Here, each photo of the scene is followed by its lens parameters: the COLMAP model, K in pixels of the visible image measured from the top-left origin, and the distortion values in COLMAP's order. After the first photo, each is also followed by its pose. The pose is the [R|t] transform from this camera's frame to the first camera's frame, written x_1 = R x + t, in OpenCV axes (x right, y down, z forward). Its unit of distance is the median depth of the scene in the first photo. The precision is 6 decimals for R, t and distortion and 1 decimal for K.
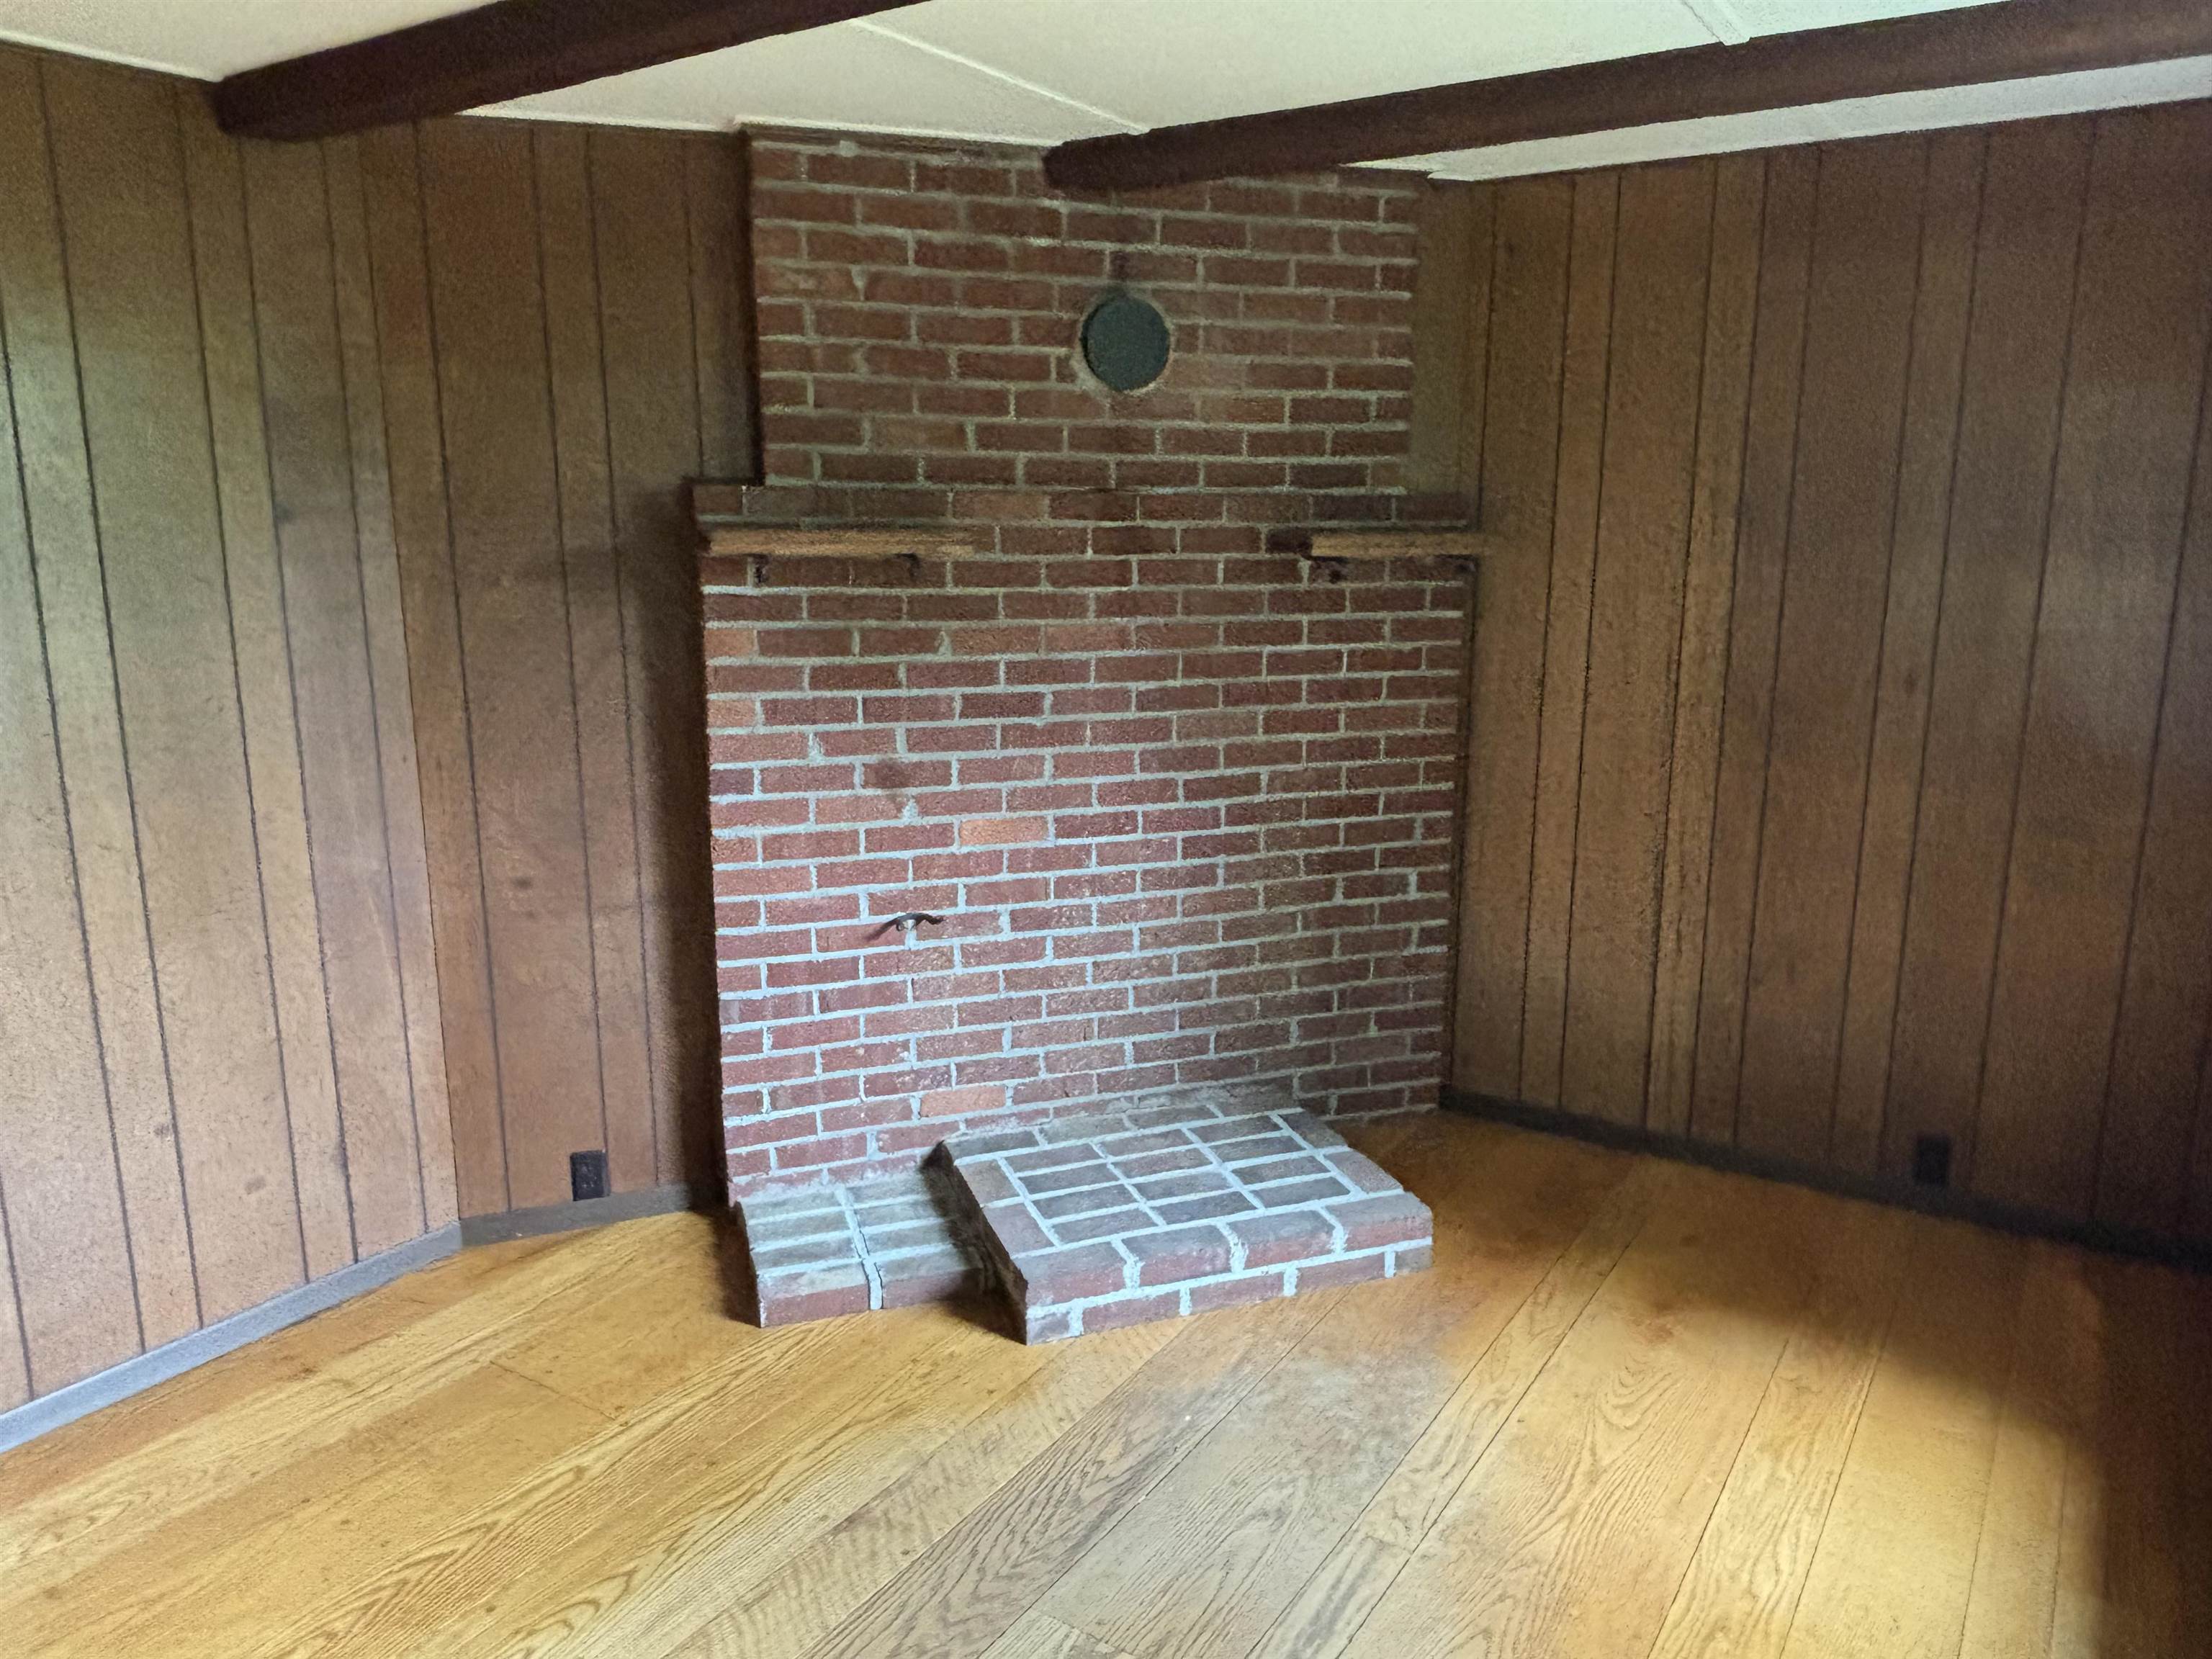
lens RADIAL K [[1544.1, 0, 1106.0], [0, 1544.1, 829.5], [0, 0, 1]] dist [0.104247, -0.169163]
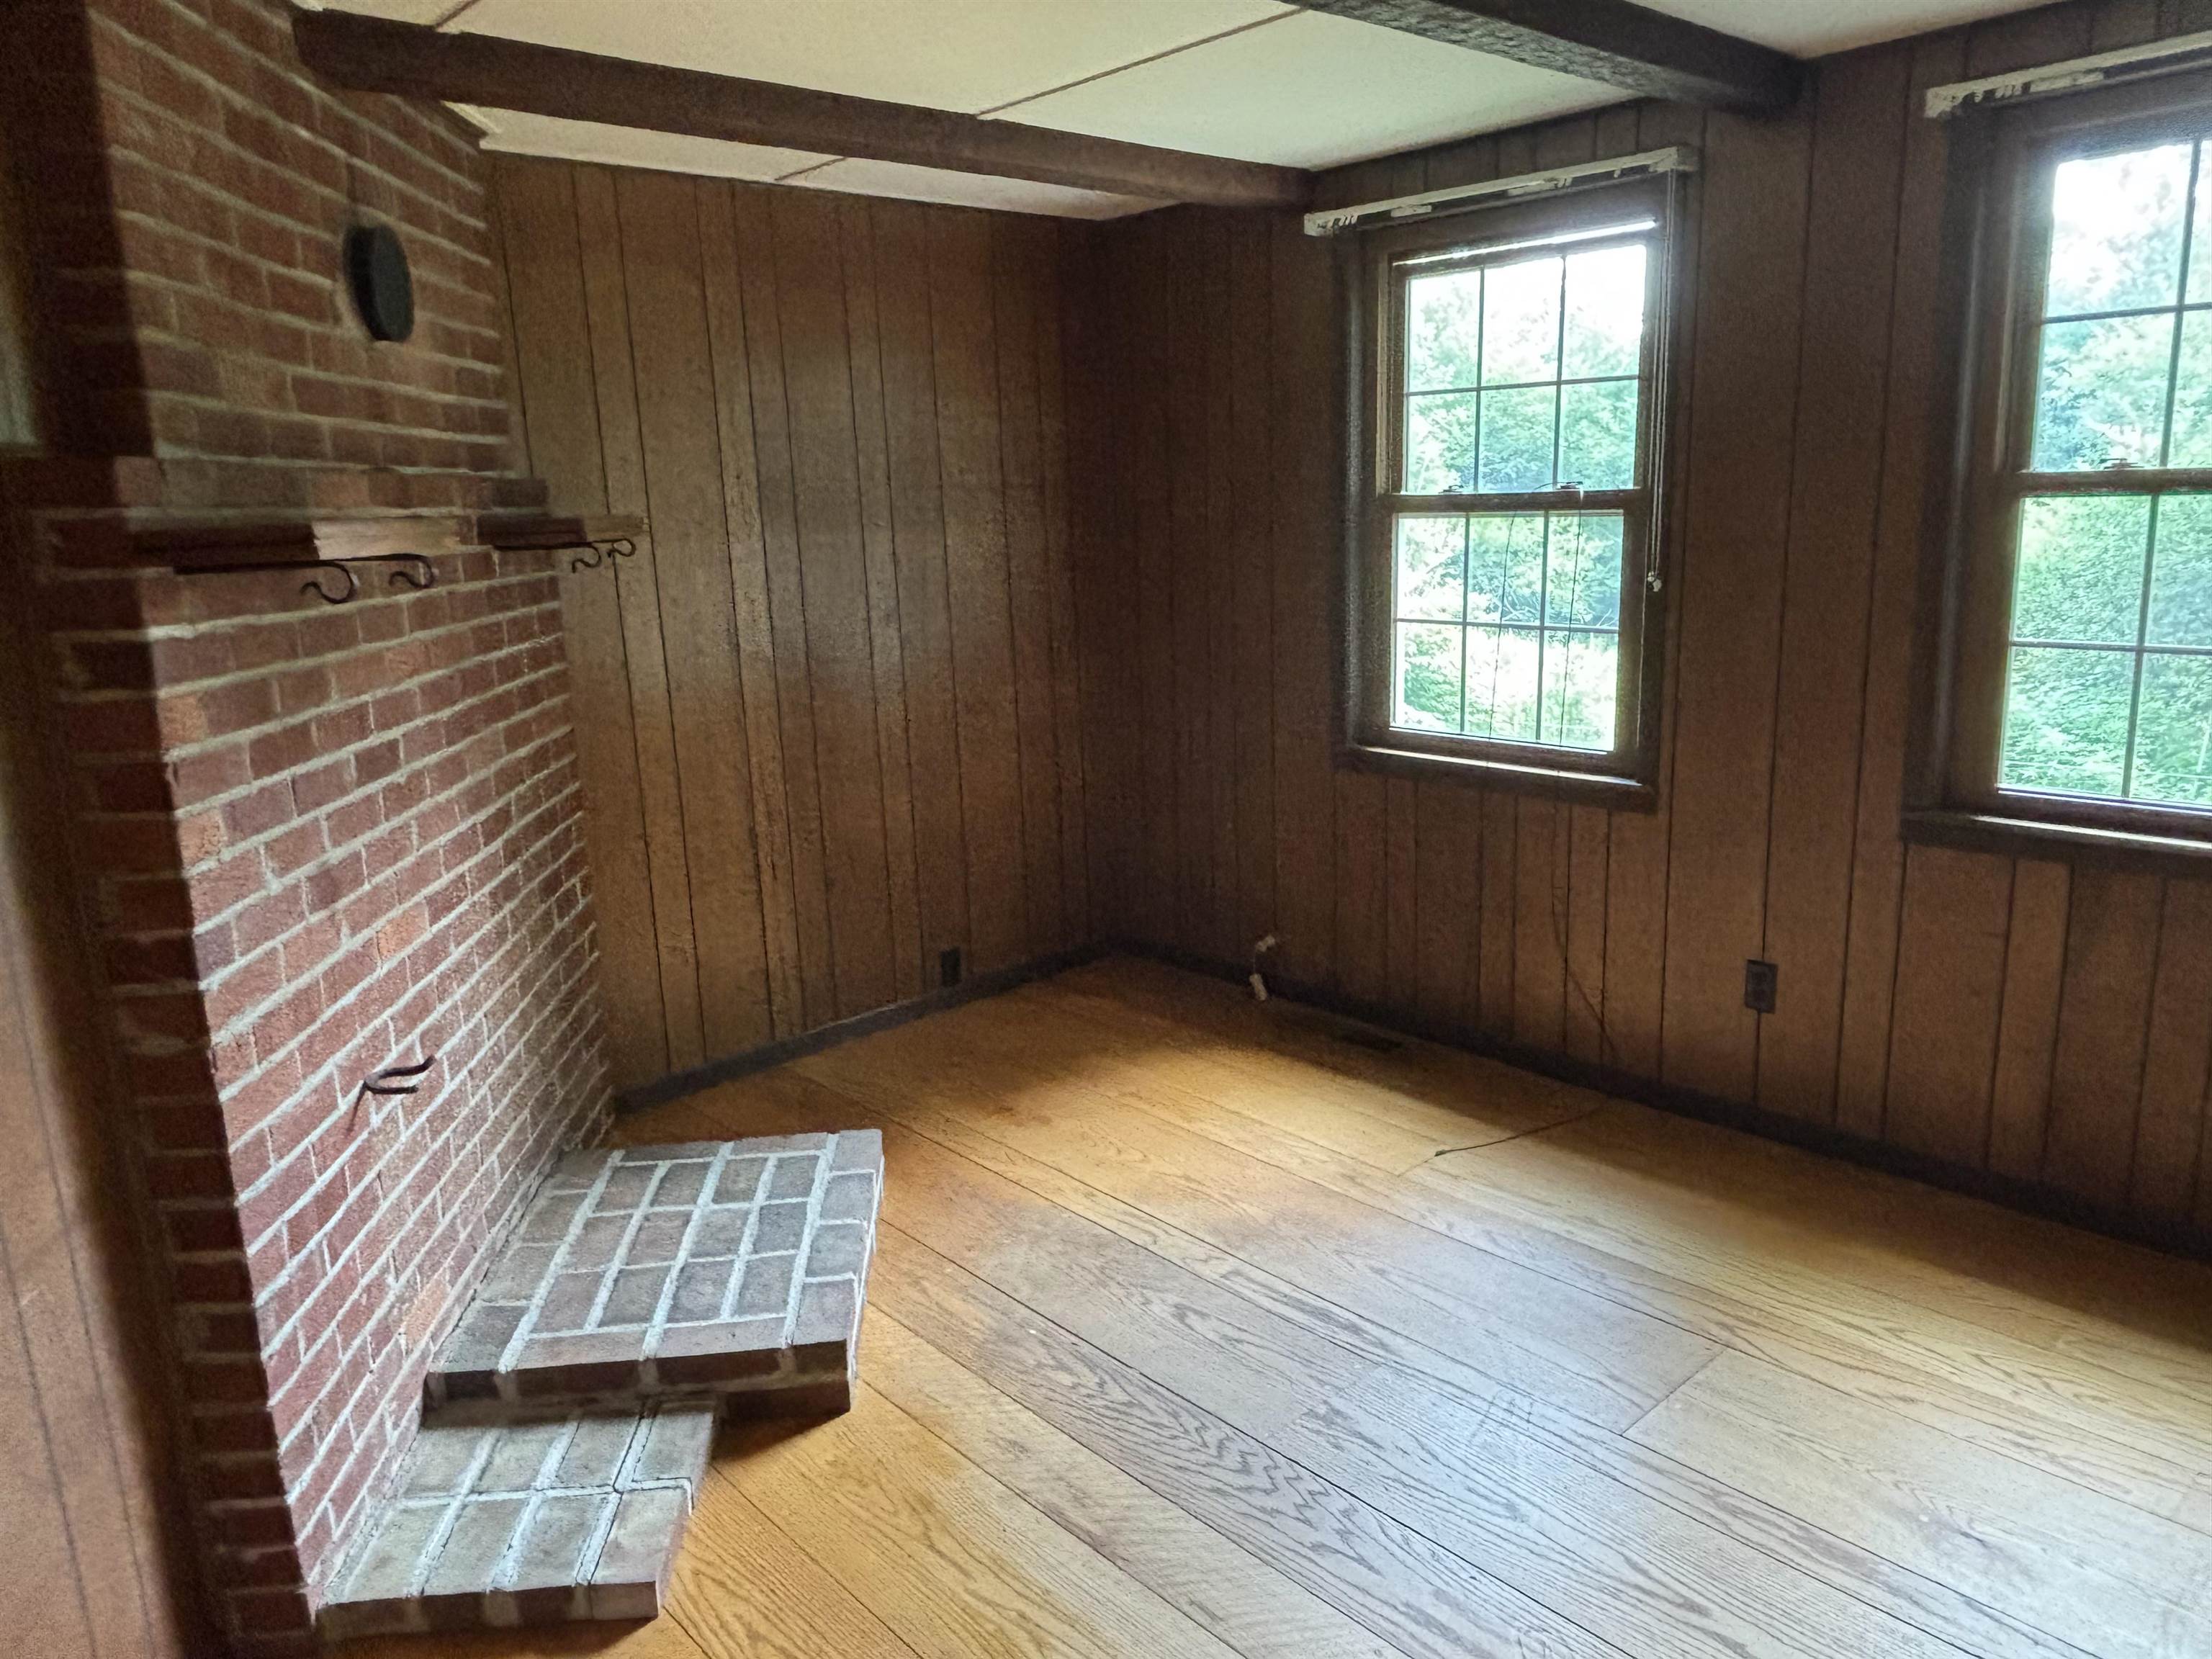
lens RADIAL K [[1544.1, 0, 1106.0], [0, 1544.1, 829.5], [0, 0, 1]] dist [0.104247, -0.169163]
pose [[0.246140, -0.217877, 0.944428, -0.698015], [0.236504, 0.958454, 0.159474, -0.087620], [-0.939937, 0.184108, 0.287443, 0.477628]]
